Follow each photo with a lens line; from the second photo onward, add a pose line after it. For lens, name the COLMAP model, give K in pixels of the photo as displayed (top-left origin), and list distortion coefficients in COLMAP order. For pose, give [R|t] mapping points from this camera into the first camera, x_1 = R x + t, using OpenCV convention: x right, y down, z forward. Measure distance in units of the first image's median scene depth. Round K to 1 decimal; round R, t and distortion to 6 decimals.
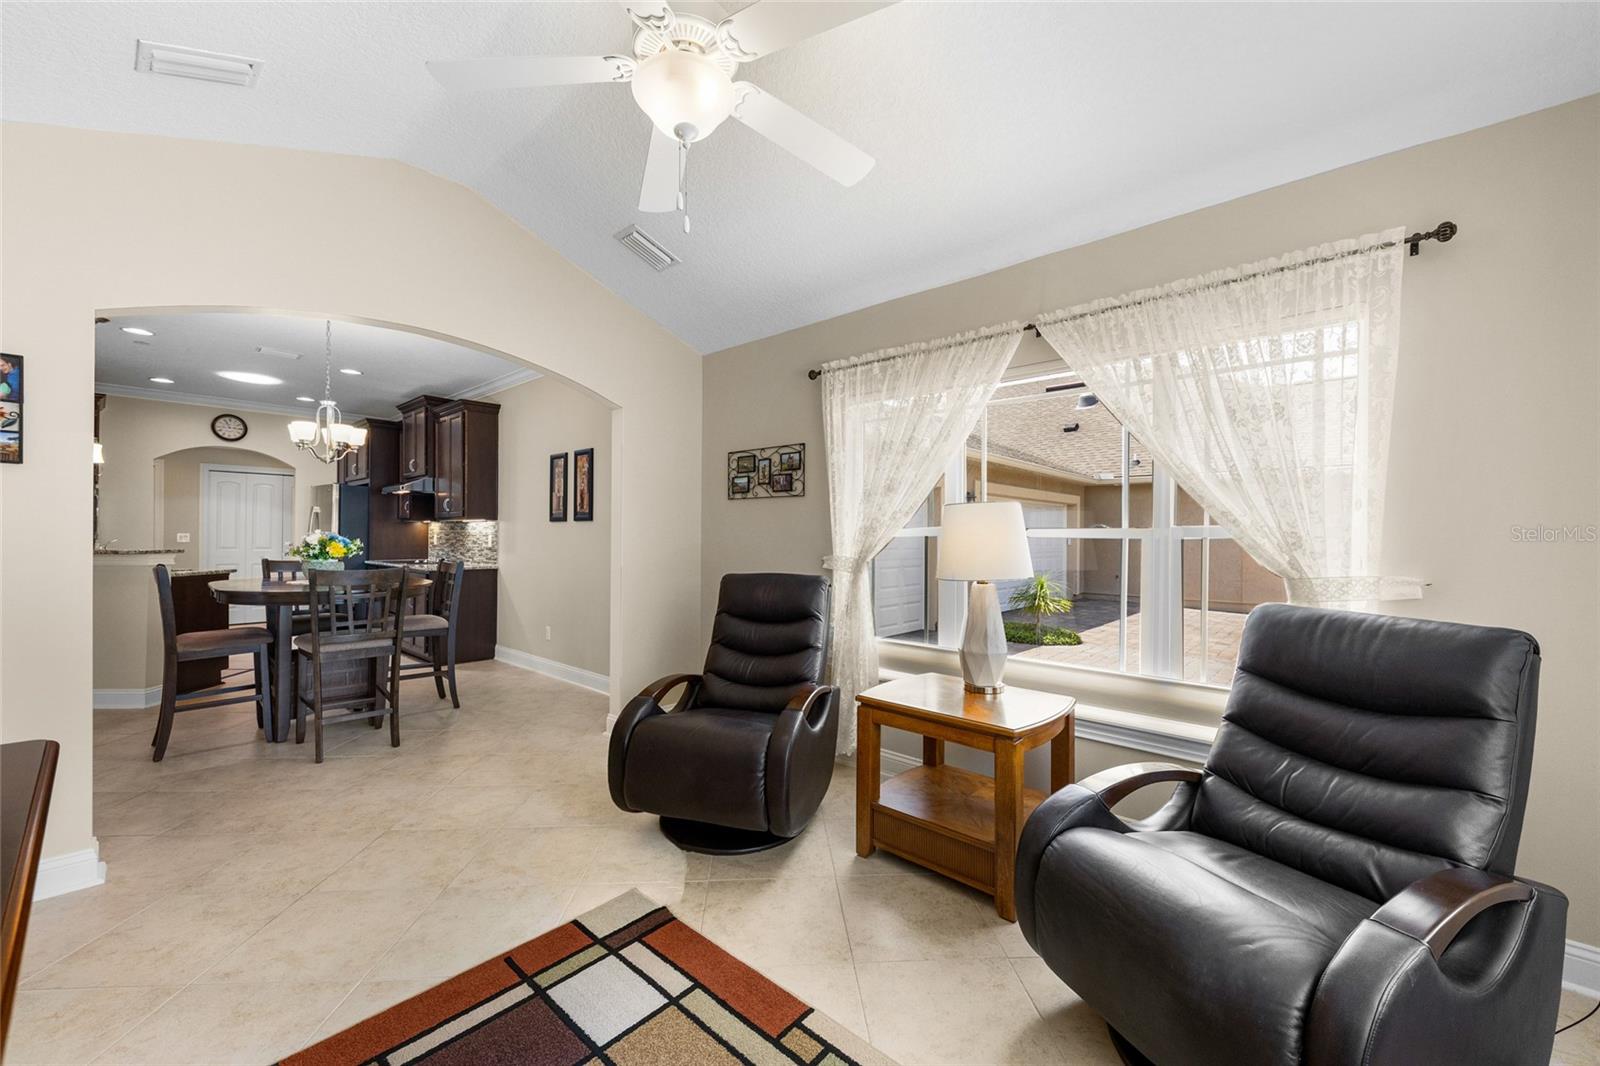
lens RADIAL K [[621.5, 0, 800.0], [0, 621.5, 533.0], [0, 0, 1]] dist [0.003510, -0.000022]
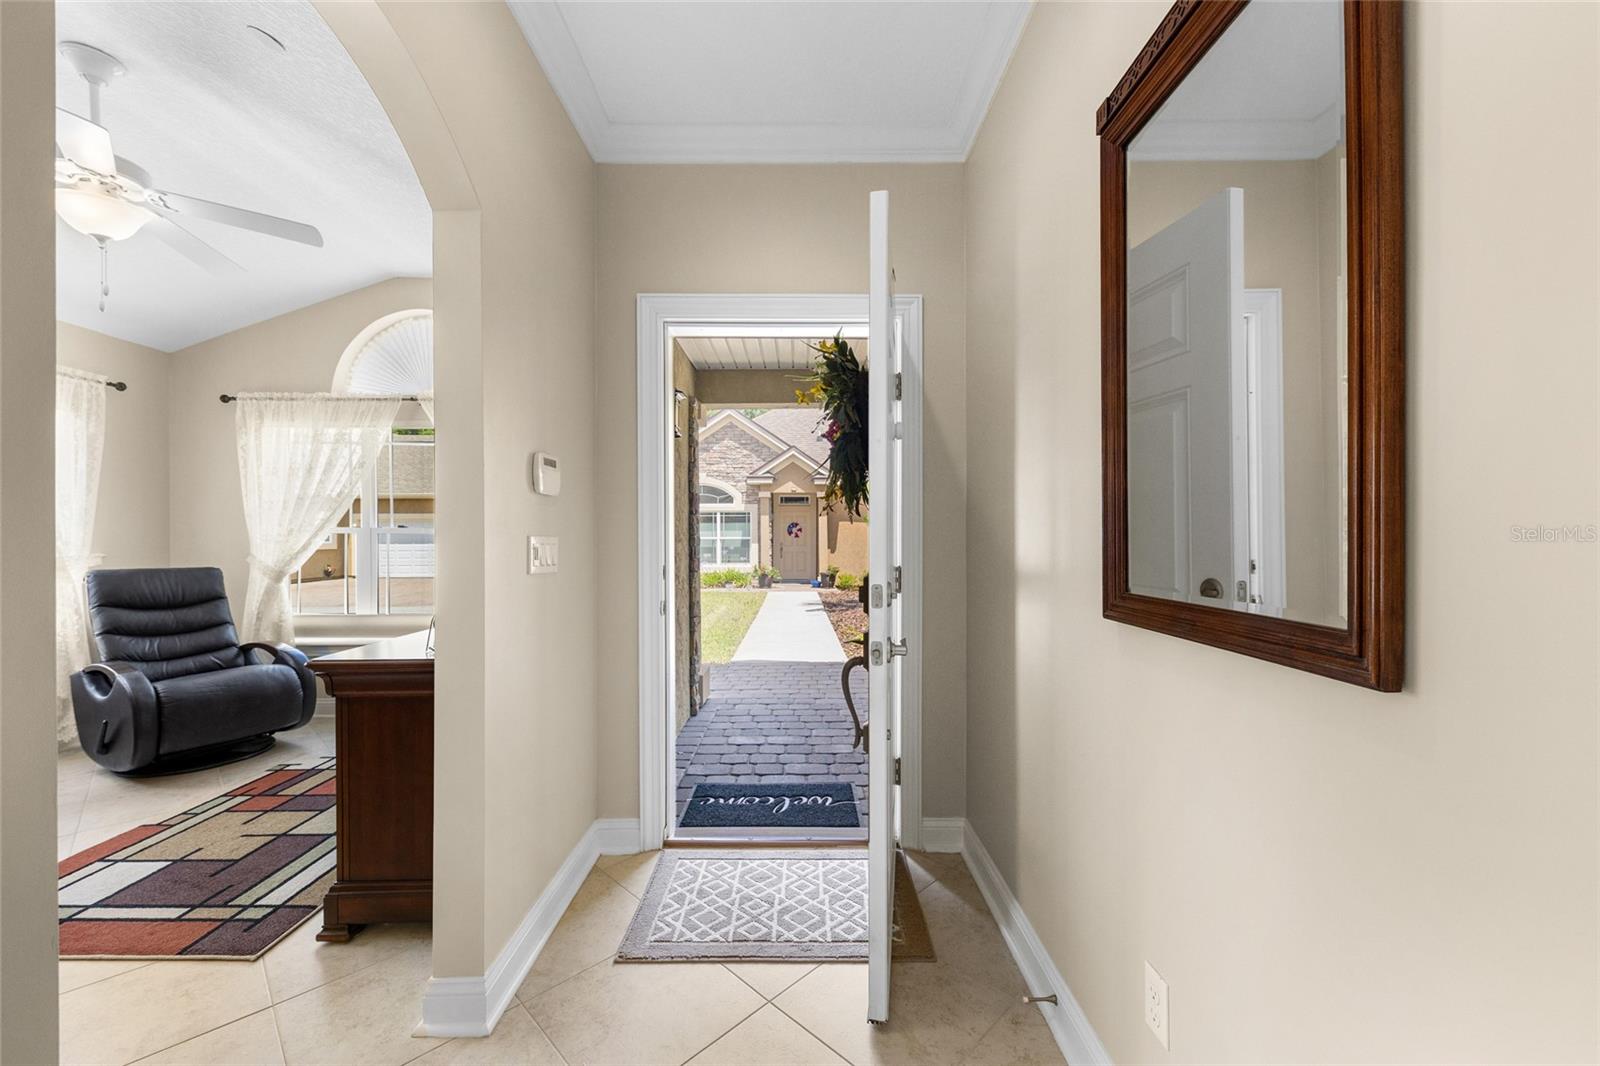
lens RADIAL K [[619.8, 0, 799.1], [0, 619.8, 540.5], [0, 0, 1]] dist [0.002964, -0.000914]
pose [[-0.671681, -0.010555, 0.740766, -0.974626], [-0.007404, 0.999944, 0.007534, -0.000678], [-0.740804, -0.000424, -0.671721, 0.342786]]
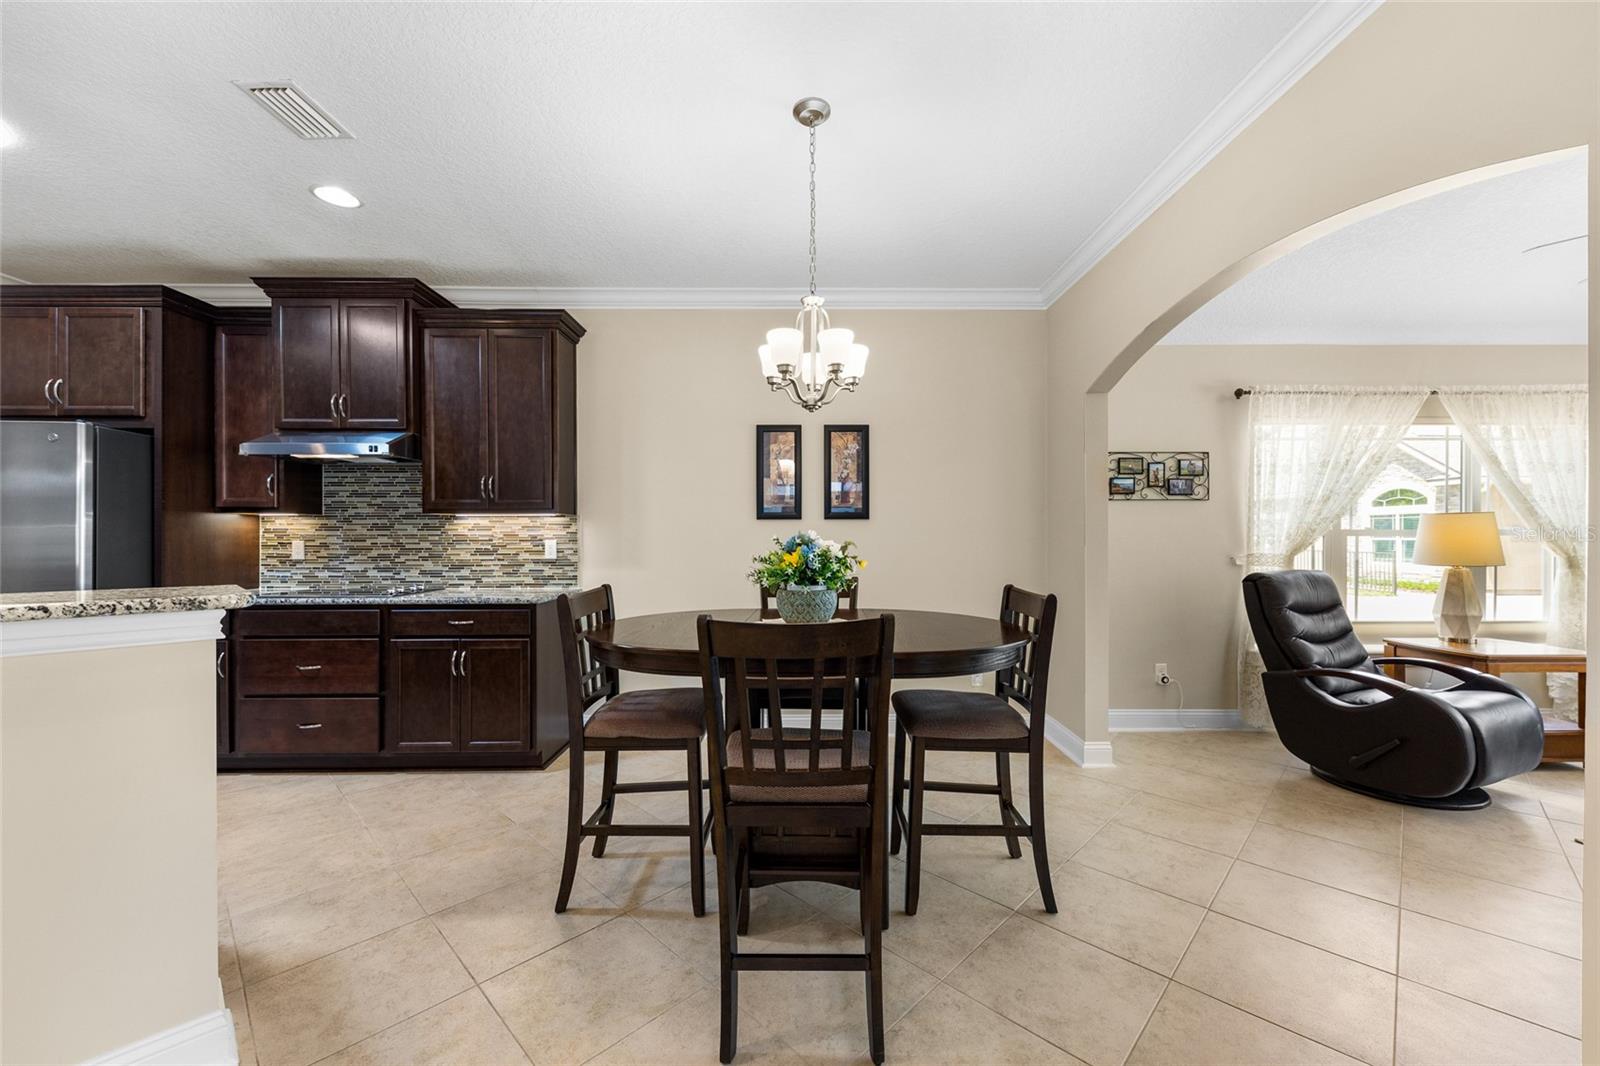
lens RADIAL K [[619.8, 0, 799.1], [0, 619.8, 540.5], [0, 0, 1]] dist [0.002964, -0.000914]
pose [[0.742289, -0.010019, 0.670005, -1.192495], [0.003080, 0.999929, 0.011539, -0.002976], [-0.670073, -0.006502, 0.742267, 0.632276]]
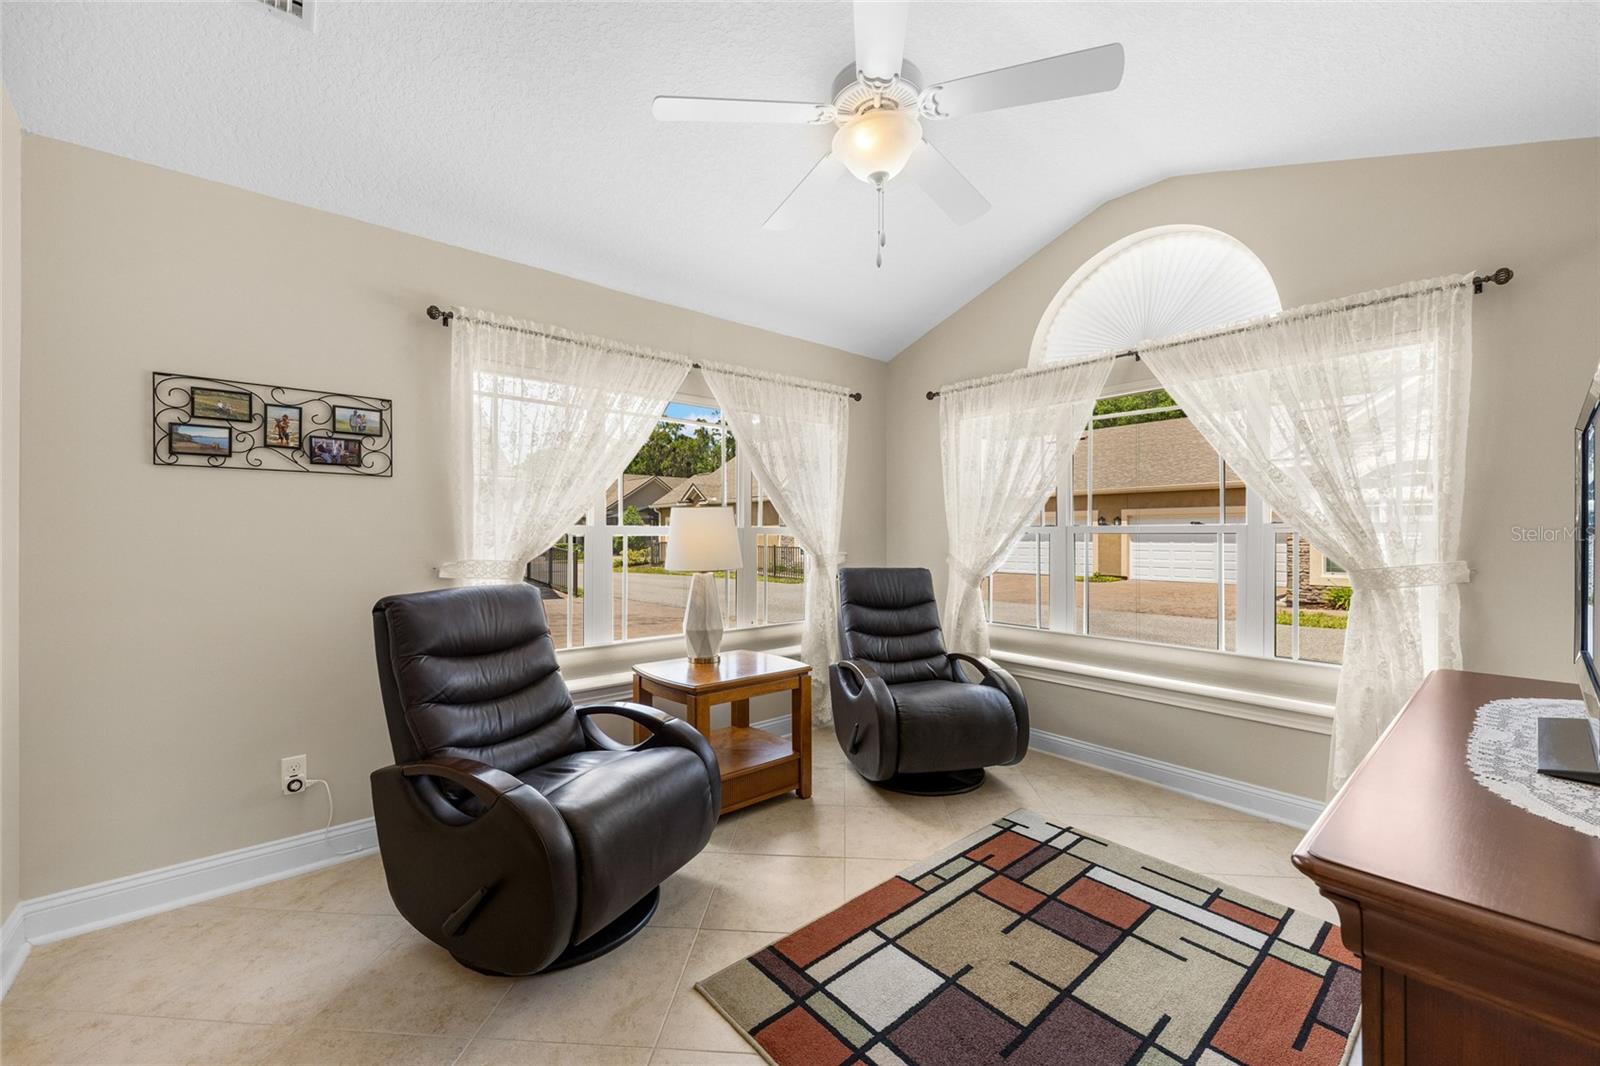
lens RADIAL K [[621.5, 0, 800.0], [0, 621.5, 533.0], [0, 0, 1]] dist [0.003510, -0.000022]
pose [[0.135561, -0.003857, 0.990761, -0.579253], [-0.003672, 0.999984, 0.004396, -0.001970], [-0.990762, -0.004233, 0.135545, 0.432229]]
